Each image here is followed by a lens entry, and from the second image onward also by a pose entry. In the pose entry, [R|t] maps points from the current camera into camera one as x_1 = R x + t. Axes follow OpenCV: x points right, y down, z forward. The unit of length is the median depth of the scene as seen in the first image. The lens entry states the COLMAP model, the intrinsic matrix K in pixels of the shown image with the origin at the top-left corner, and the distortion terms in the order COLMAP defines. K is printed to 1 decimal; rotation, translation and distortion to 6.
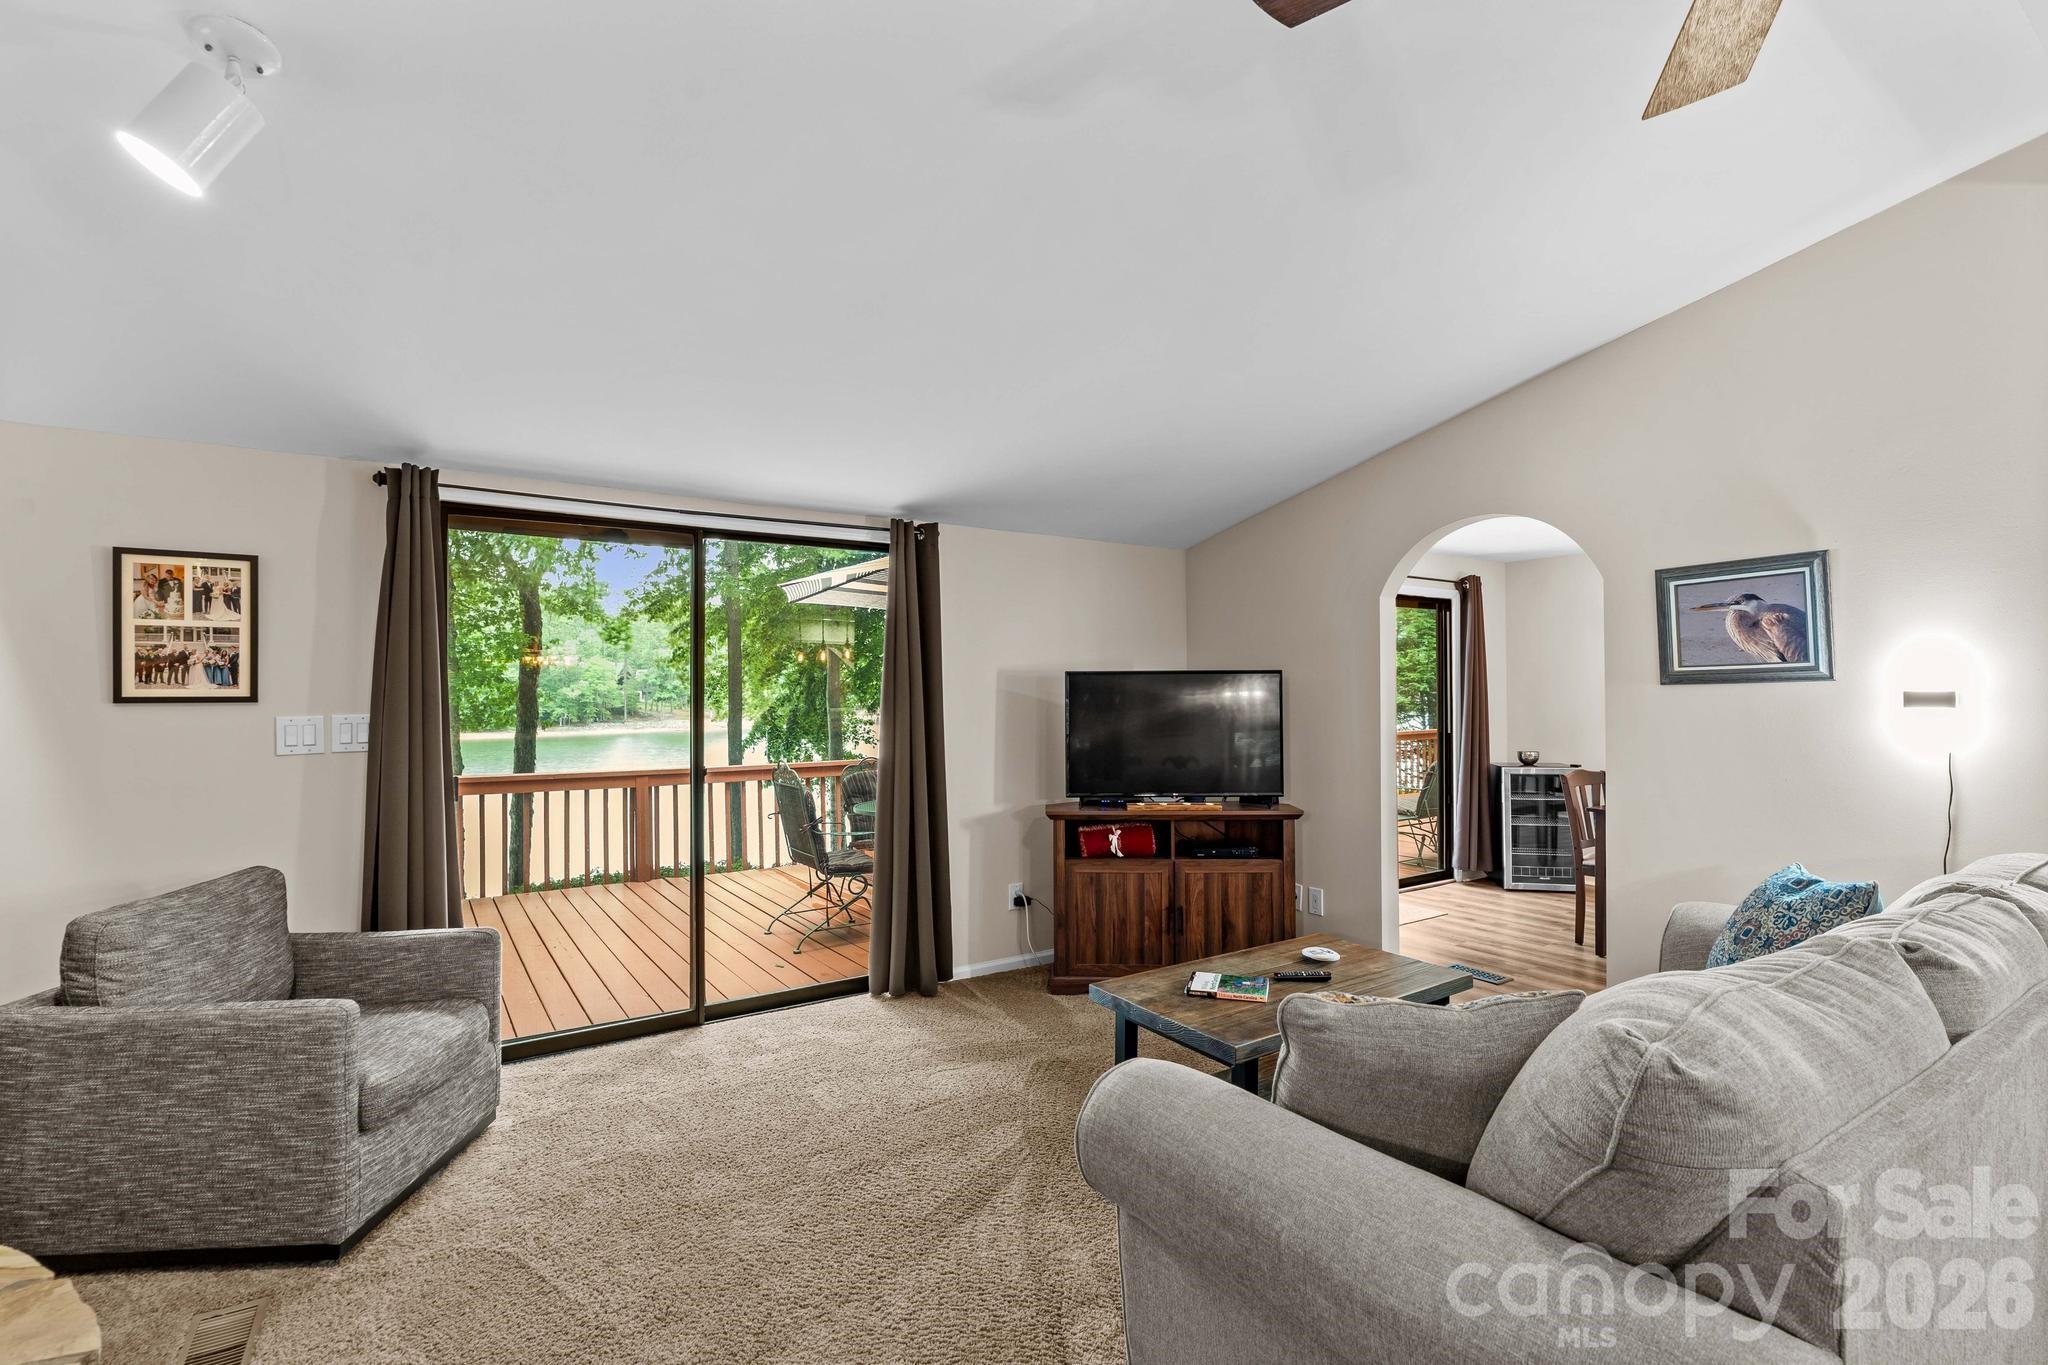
lens RADIAL K [[947.3, 0, 1027.7], [0, 947.3, 674.2], [0, 0, 1]] dist [-0.016347, 0.006063]
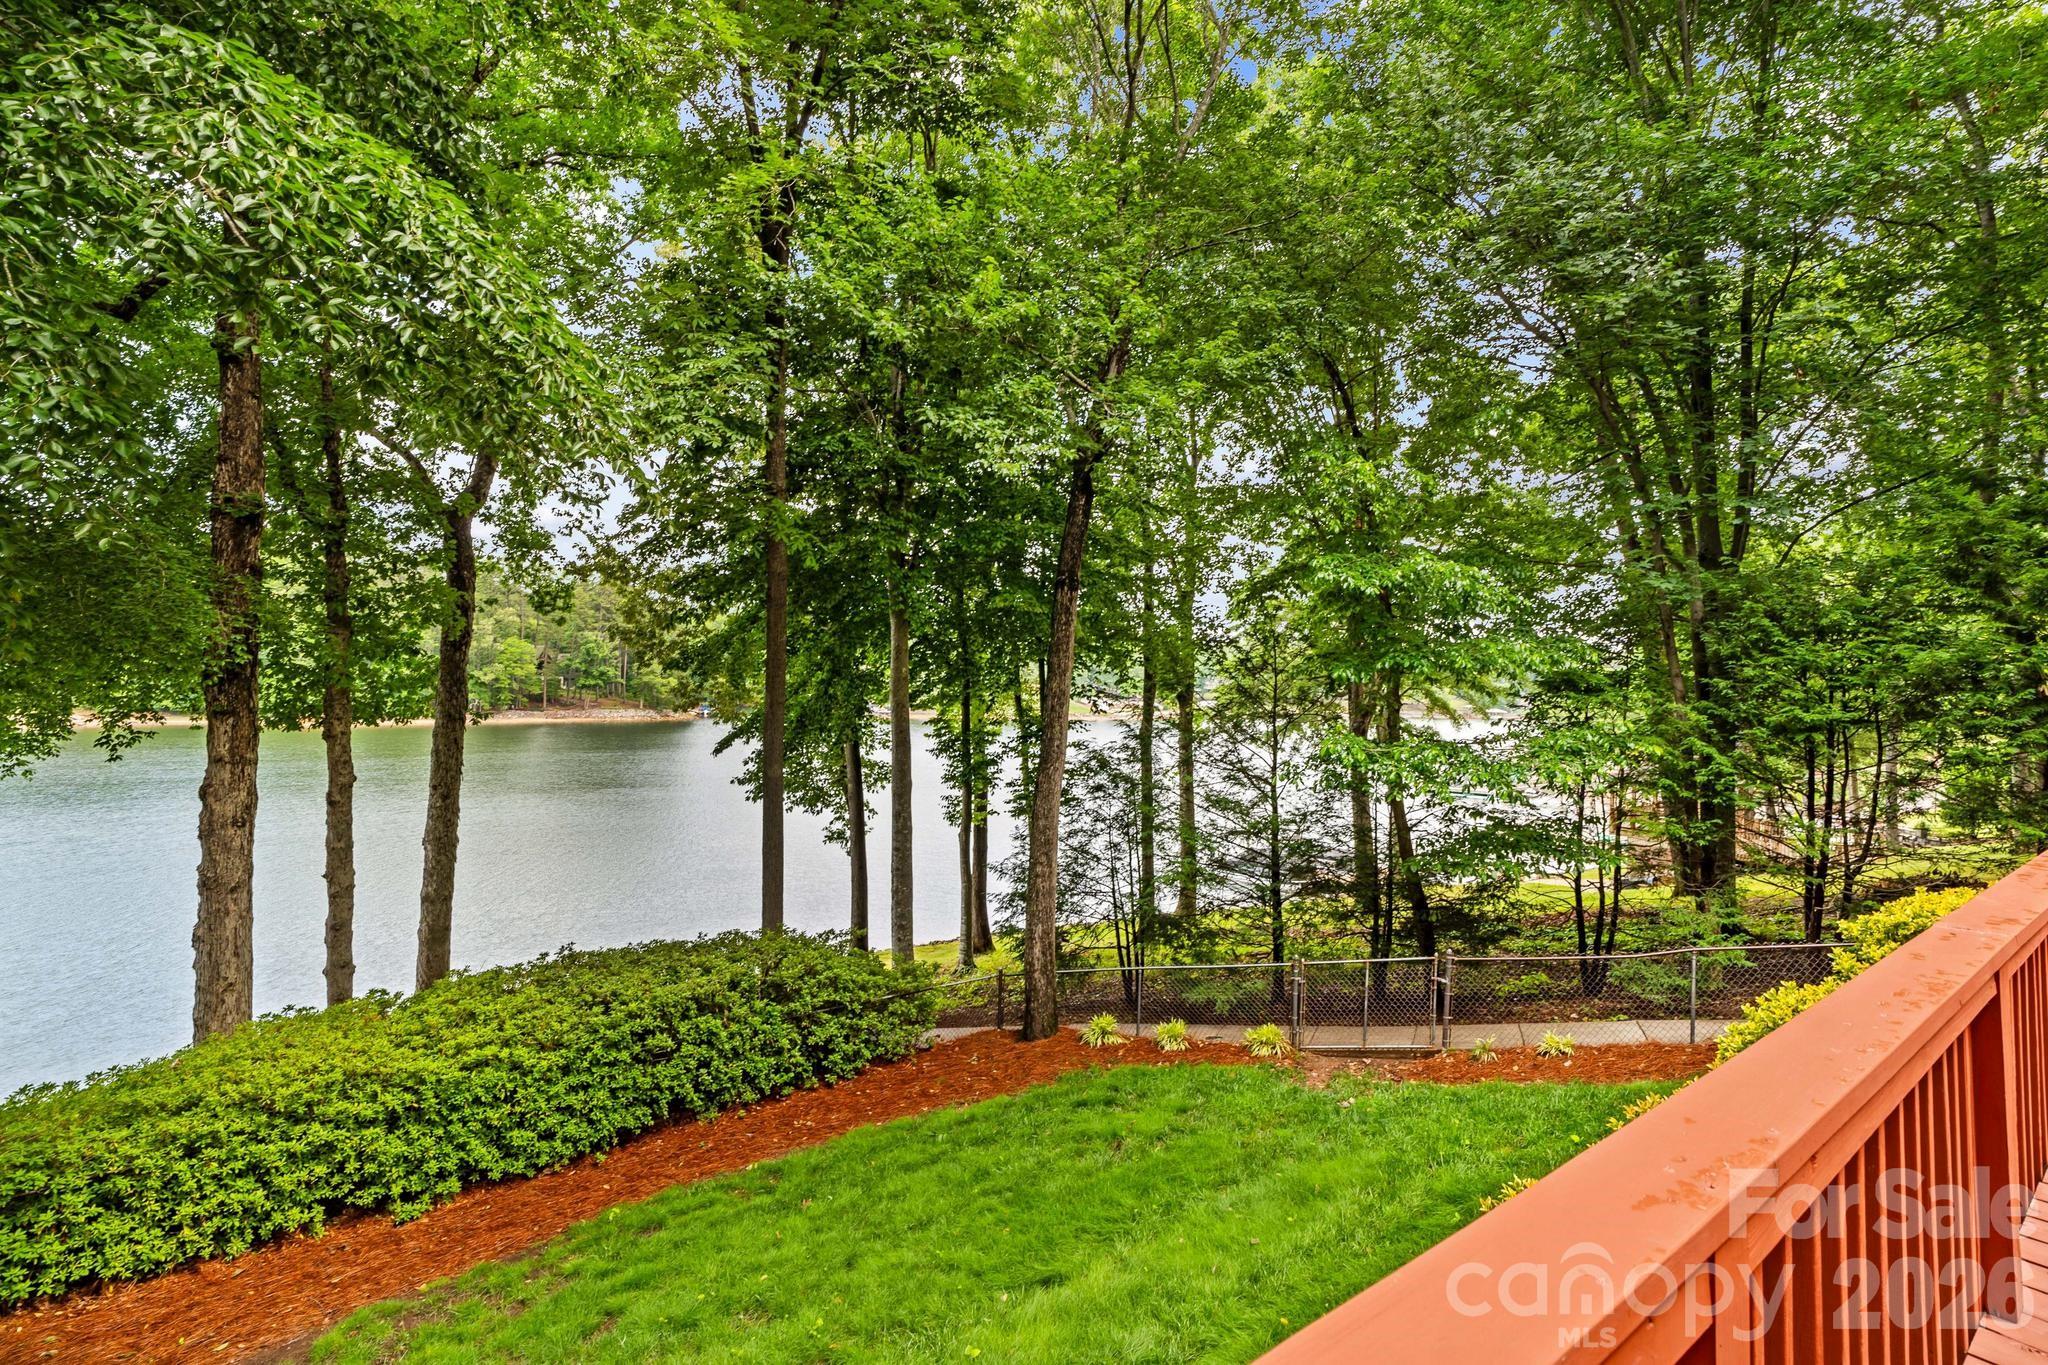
lens RADIAL K [[947.3, 0, 986.2], [0, 947.3, 687.4], [0, 0, 1]] dist [-0.016347, 0.006063]
pose [[0.998531, 0.028007, 0.046376, -0.123299], [-0.028752, 0.999467, 0.015490, 0.006818], [-0.045917, -0.016801, 0.998804, 0.208390]]
